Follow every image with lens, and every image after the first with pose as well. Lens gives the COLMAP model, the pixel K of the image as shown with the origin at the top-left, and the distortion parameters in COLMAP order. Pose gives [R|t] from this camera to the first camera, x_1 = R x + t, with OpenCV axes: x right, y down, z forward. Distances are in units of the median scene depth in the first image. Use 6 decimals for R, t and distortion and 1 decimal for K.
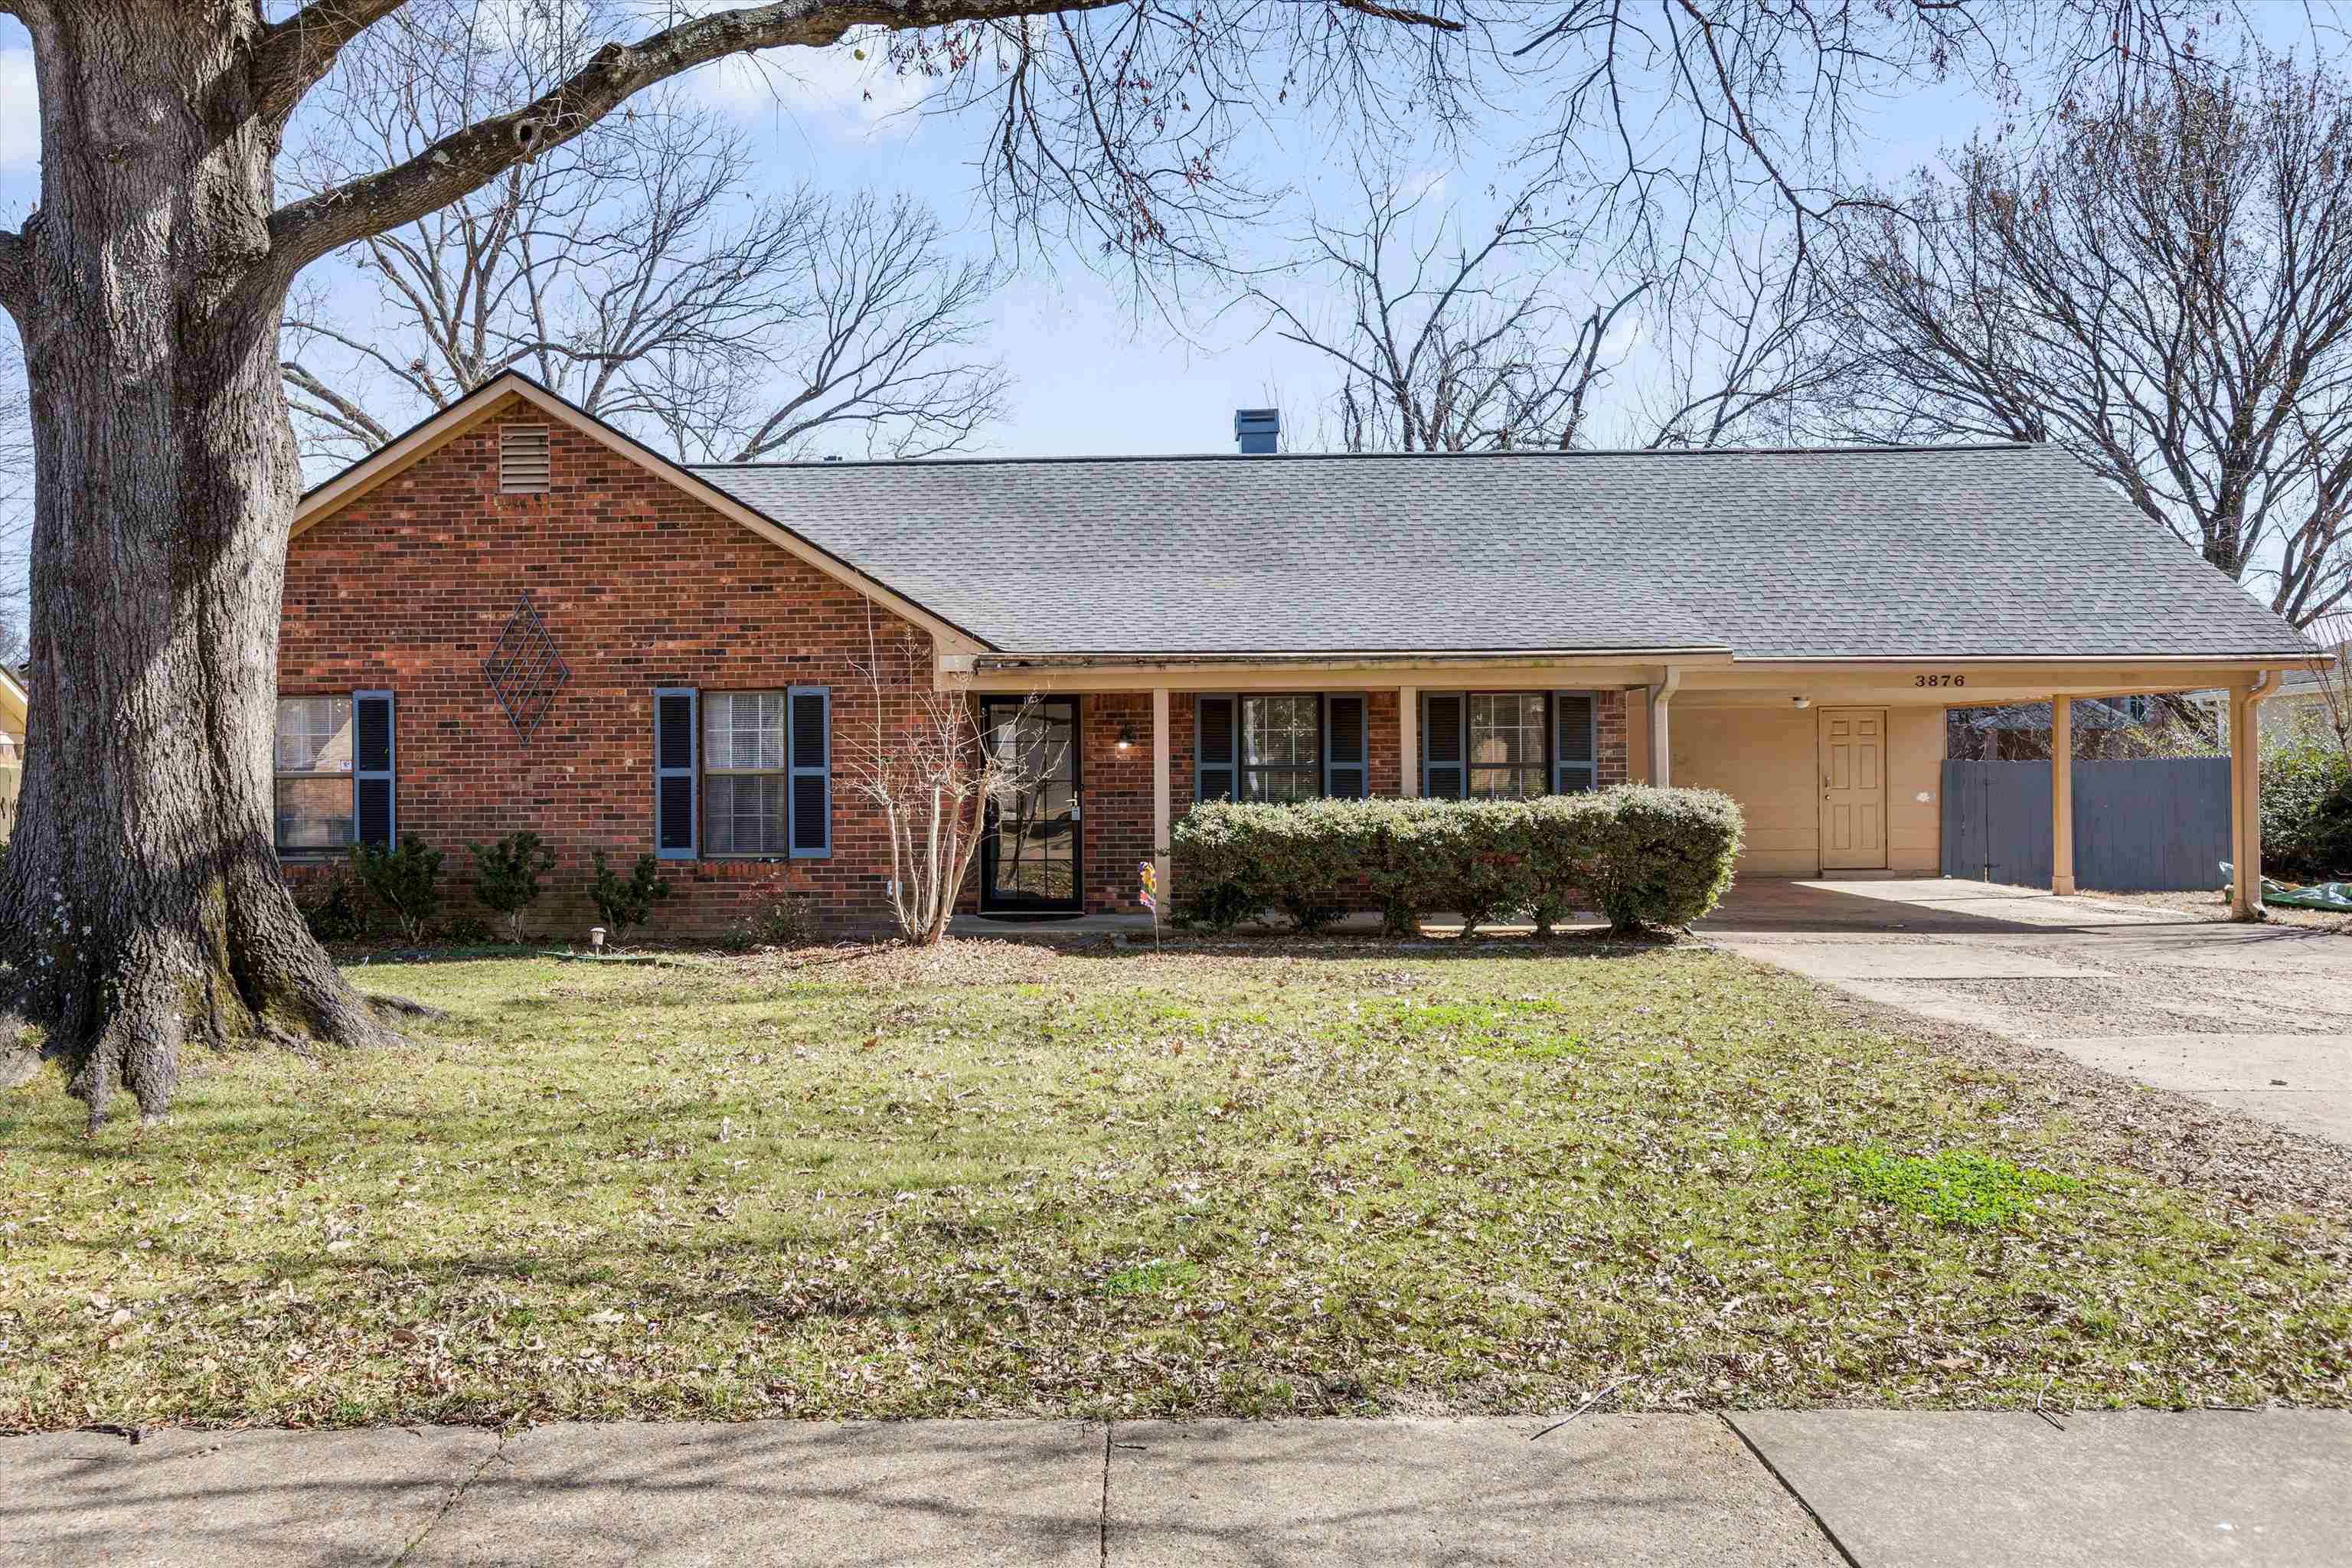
lens RADIAL K [[1745.7, 0, 1175.9], [0, 1745.7, 762.9], [0, 0, 1]] dist [0.008977, 0.002824]
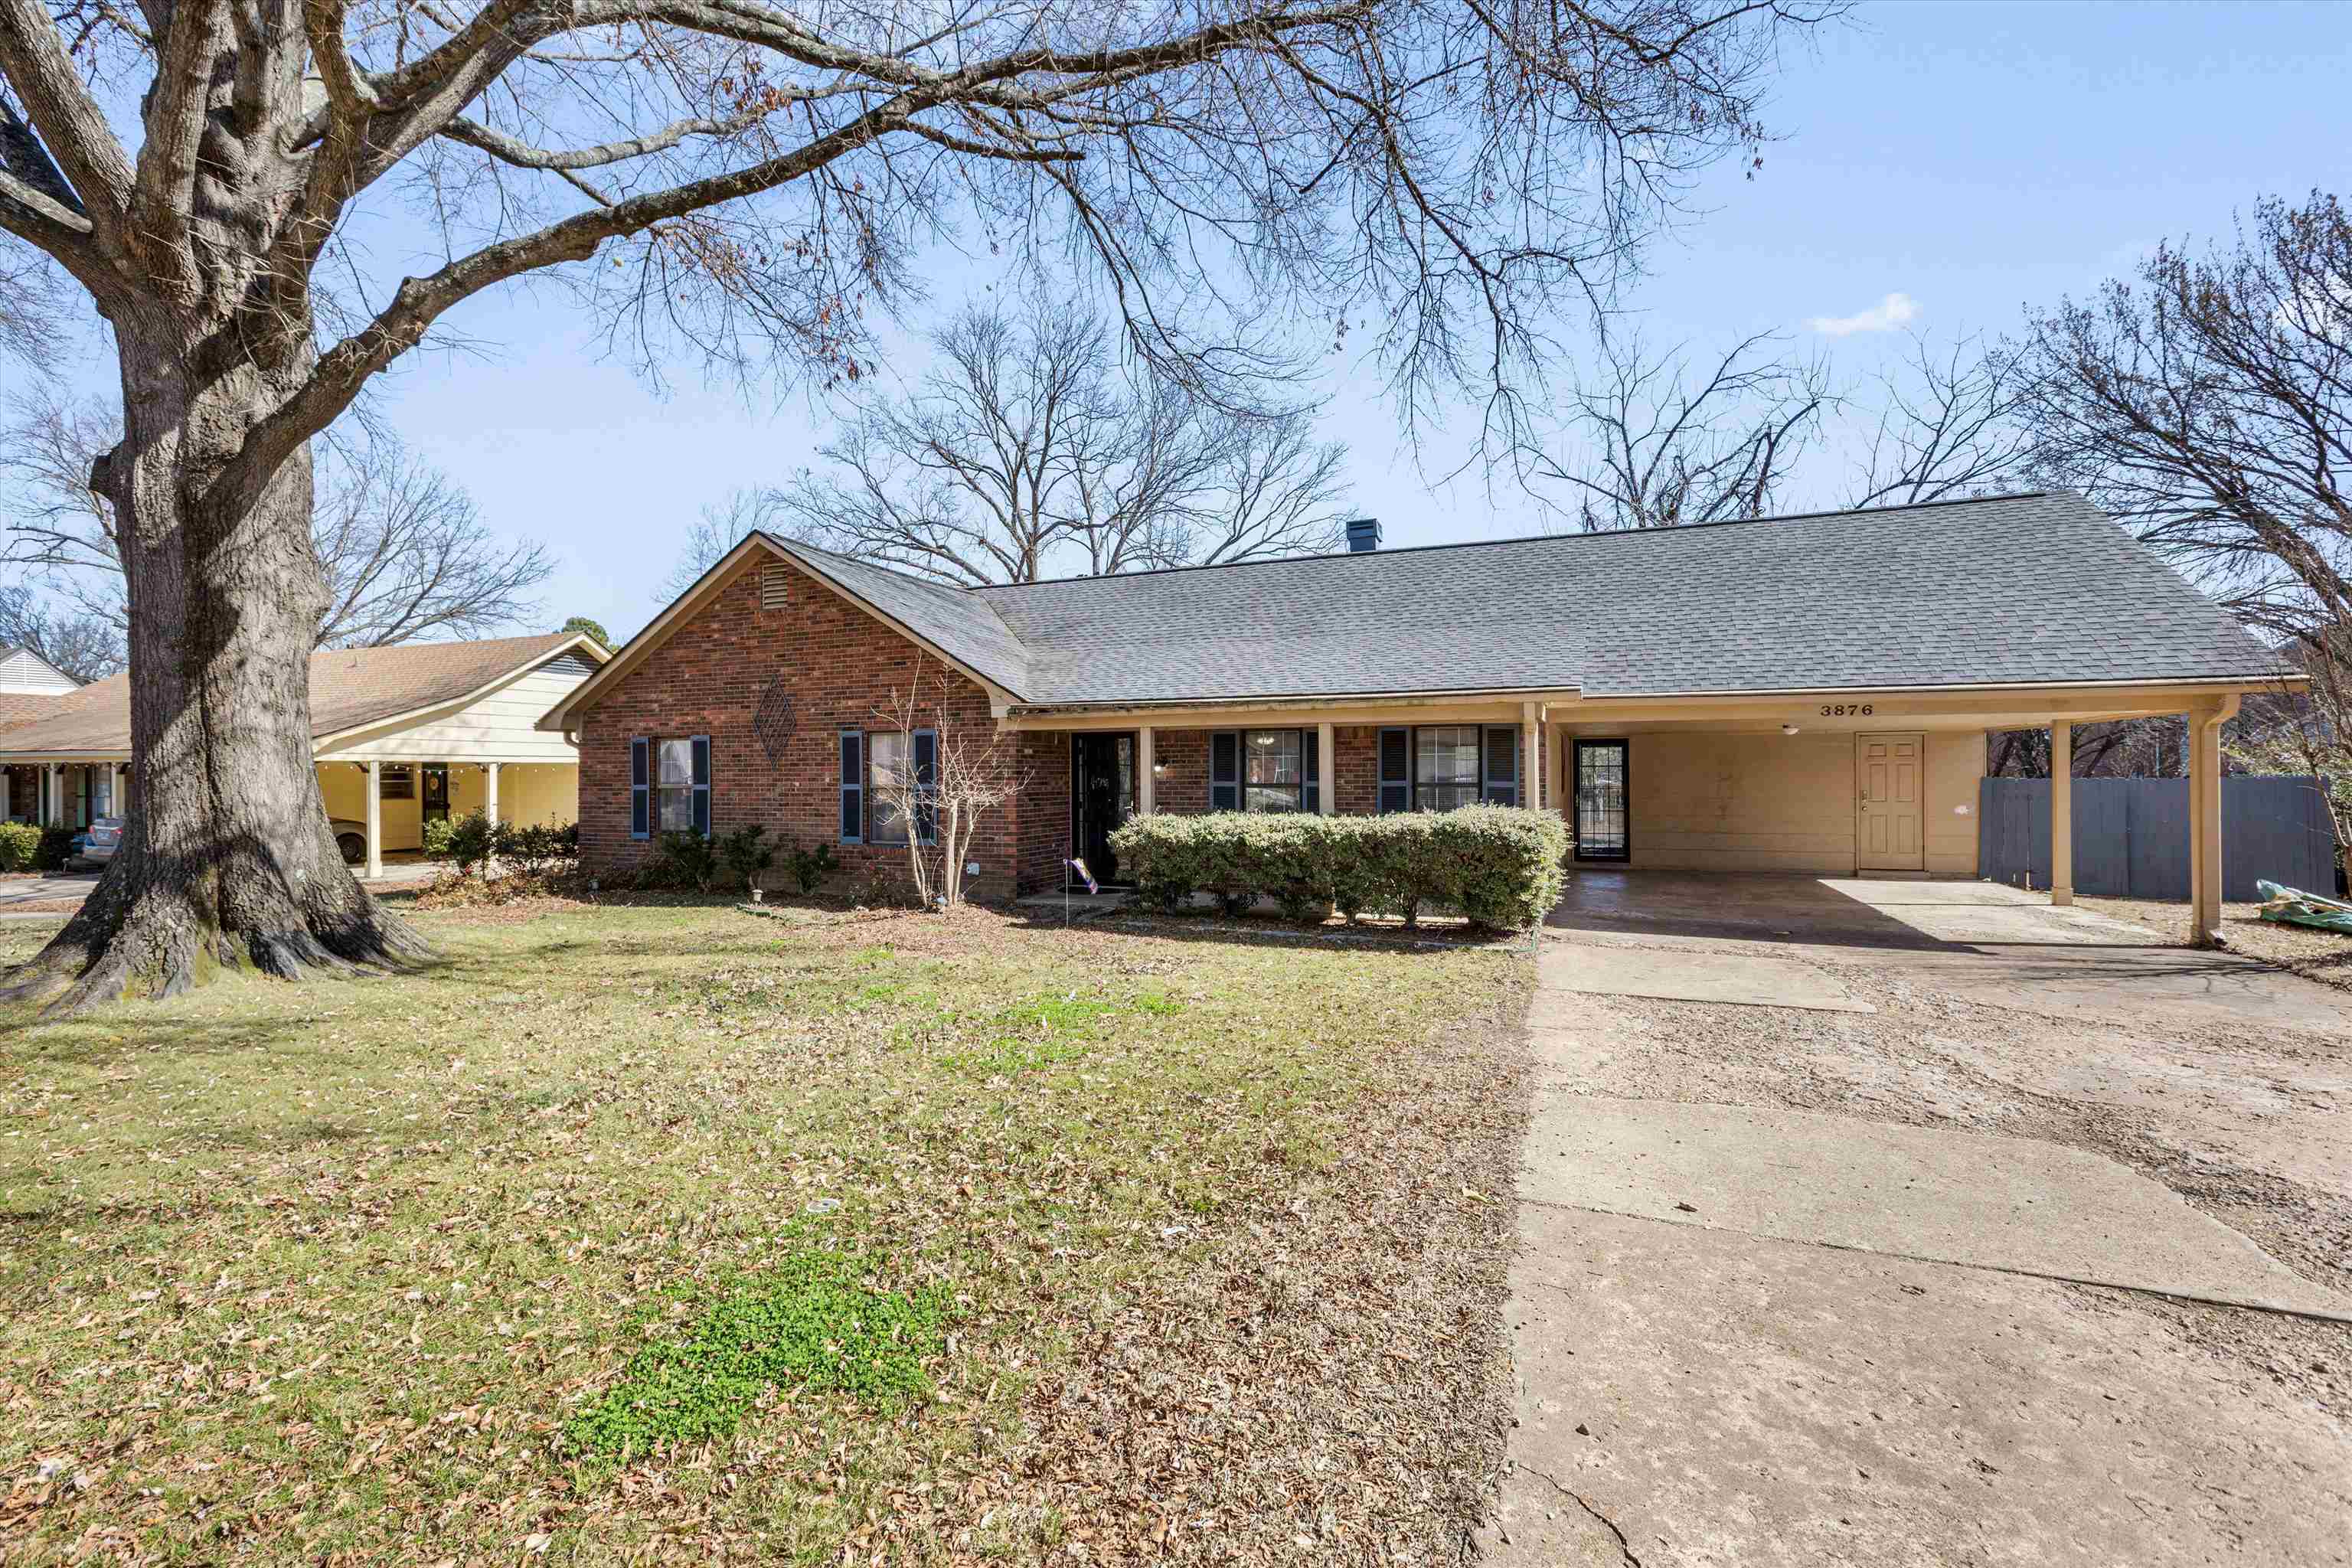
lens RADIAL K [[1066.8, 0, 1152.7], [0, 1066.8, 772.6], [0, 0, 1]] dist [0.002737, 0.001172]
pose [[0.929457, 0.002589, -0.368921, 0.310709], [-0.000882, 0.999988, 0.004797, -0.011835], [0.368929, -0.004134, 0.929448, 0.242224]]
